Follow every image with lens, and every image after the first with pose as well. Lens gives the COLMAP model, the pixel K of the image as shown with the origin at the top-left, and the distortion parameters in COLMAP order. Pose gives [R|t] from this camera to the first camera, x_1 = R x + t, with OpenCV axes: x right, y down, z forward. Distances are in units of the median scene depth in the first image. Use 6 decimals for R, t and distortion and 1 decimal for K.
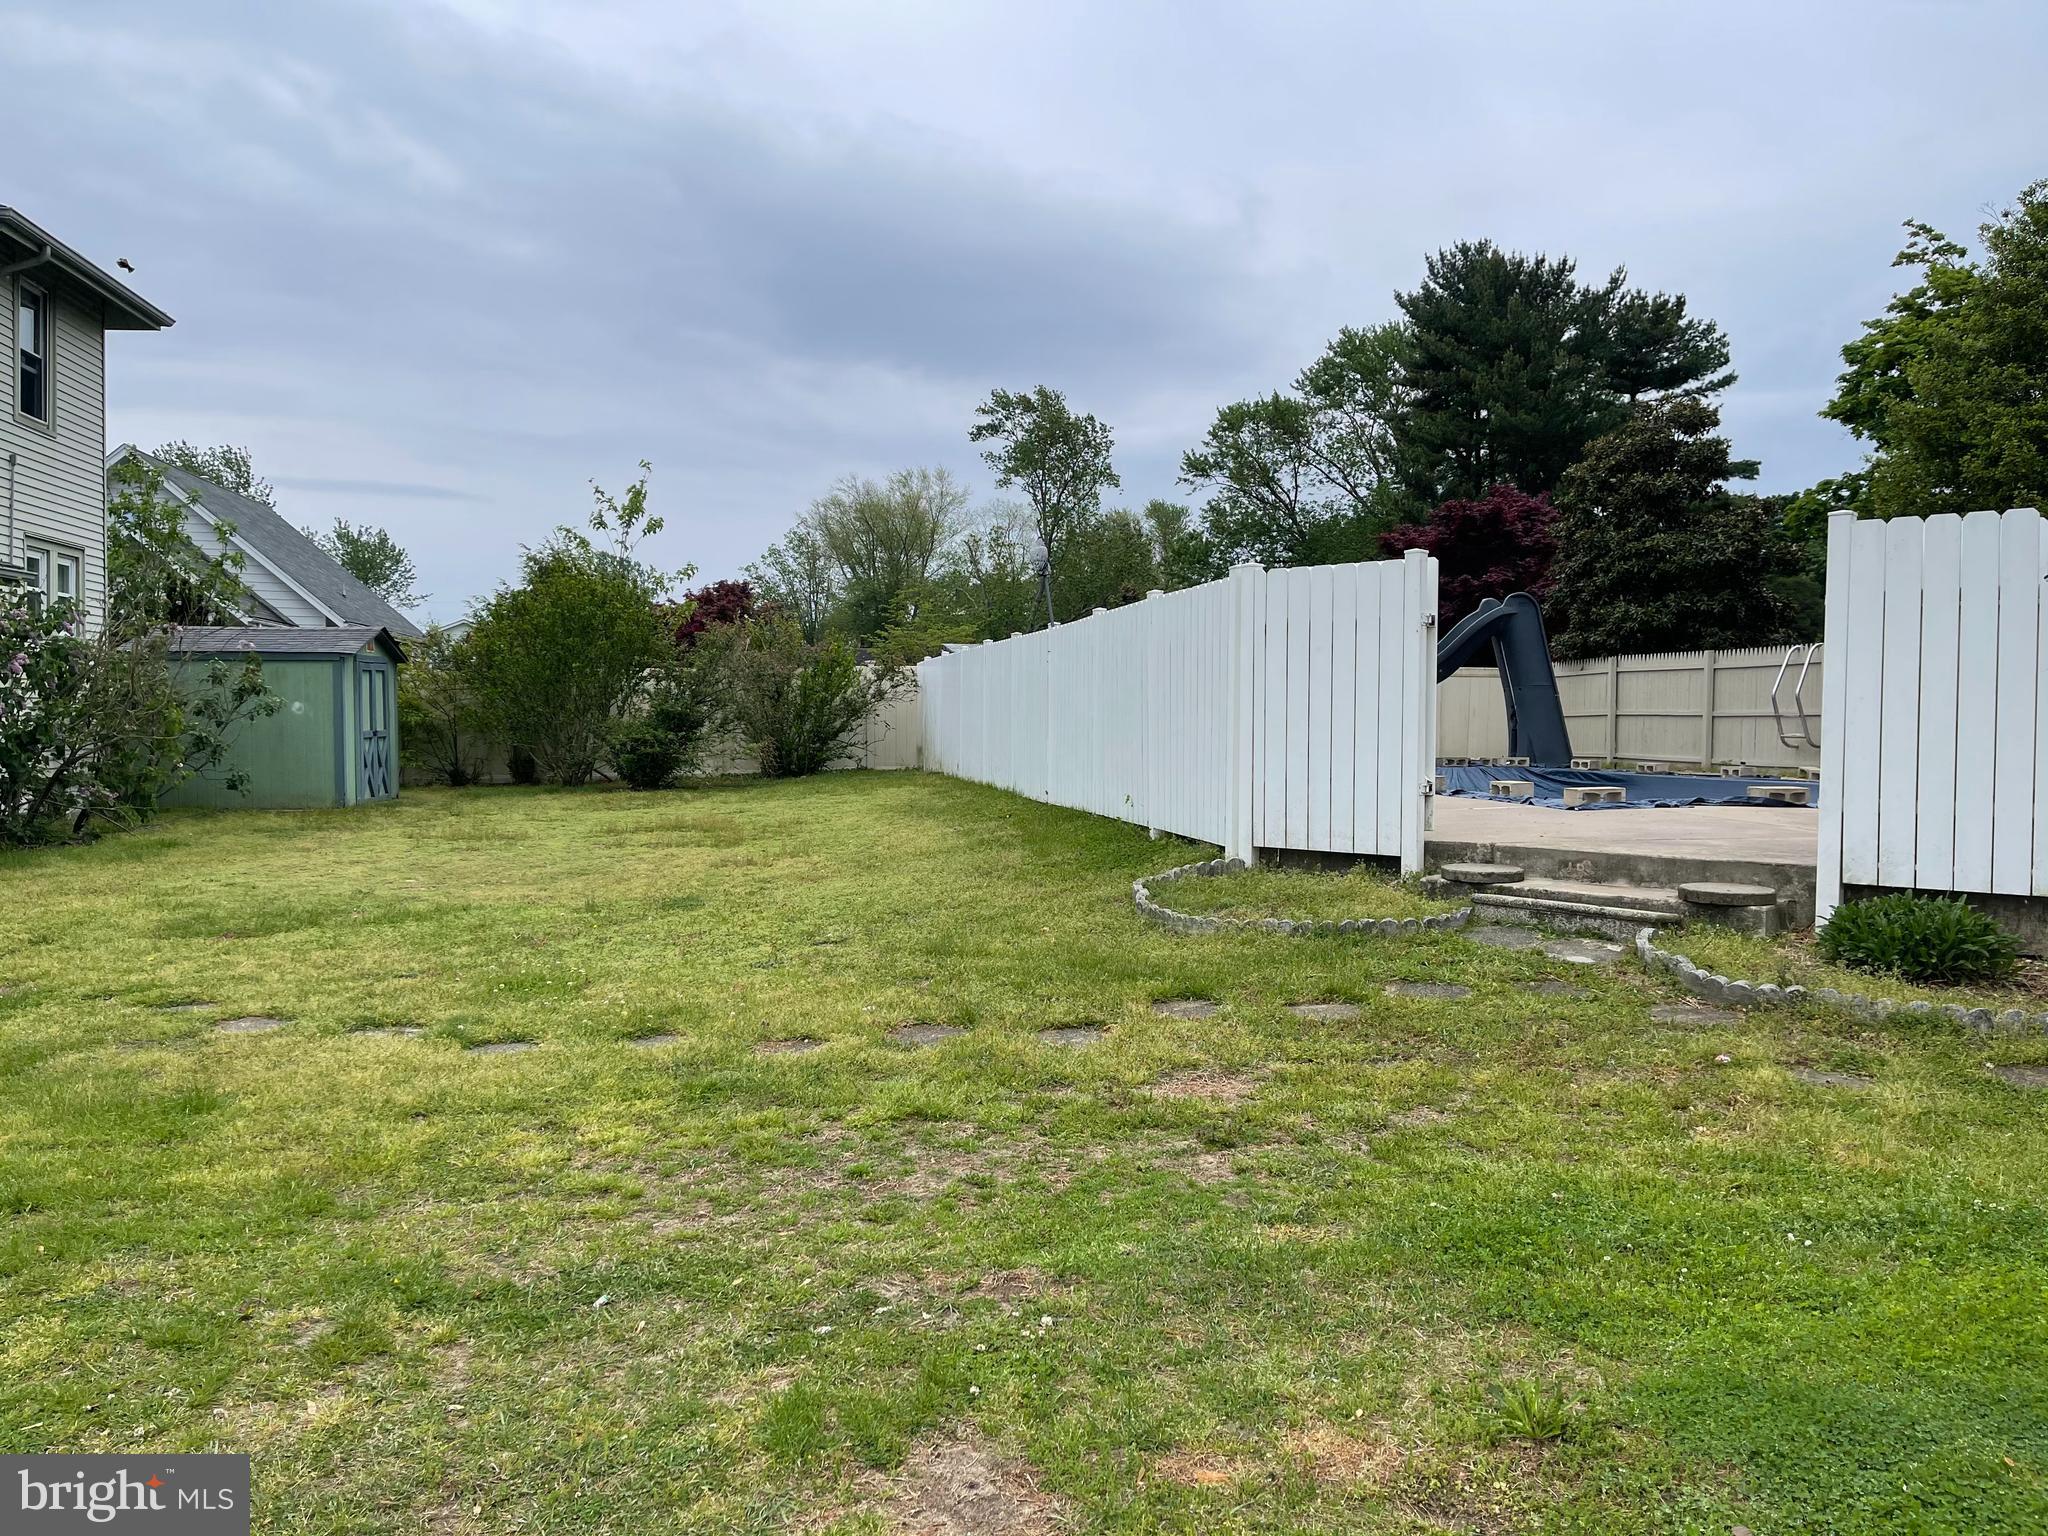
lens RADIAL K [[1519.1, 0, 1024.0], [0, 1519.1, 768.0], [0, 0, 1]] dist [0.093167, -0.153032]
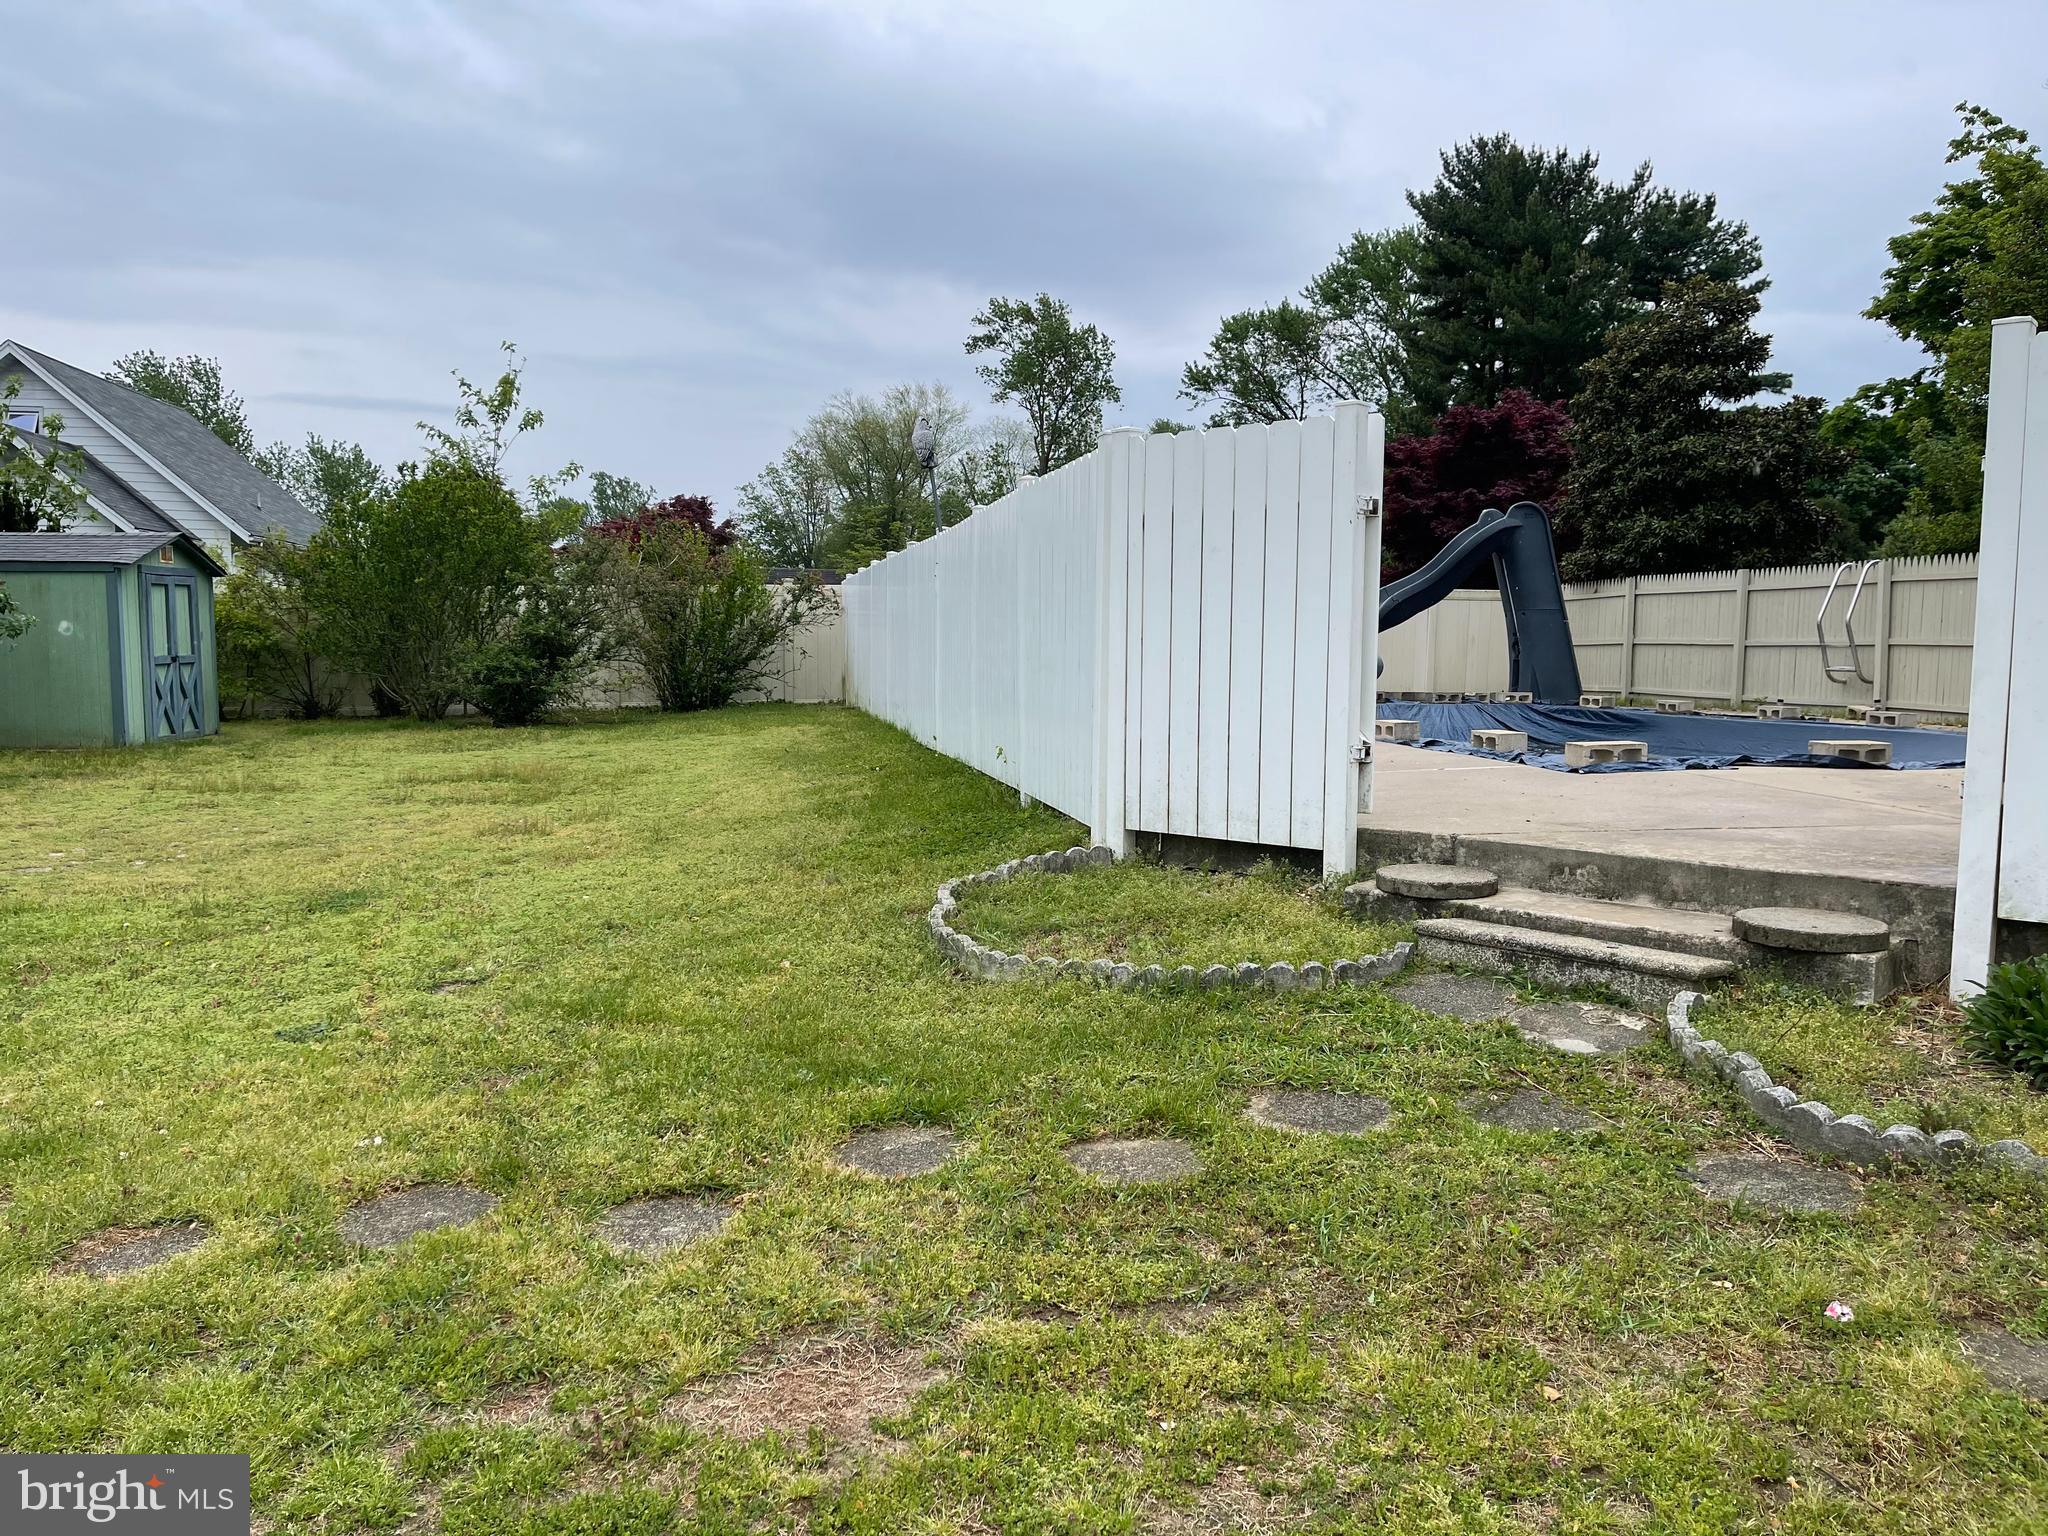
lens RADIAL K [[1554.1, 0, 1024.0], [0, 1554.1, 768.0], [0, 0, 1]] dist [0.077667, -0.116716]
pose [[0.999990, 0.004381, 0.000029, 0.040609], [-0.004377, 0.998904, 0.046600, -0.004185], [0.000176, -0.046599, 0.998914, 0.108927]]
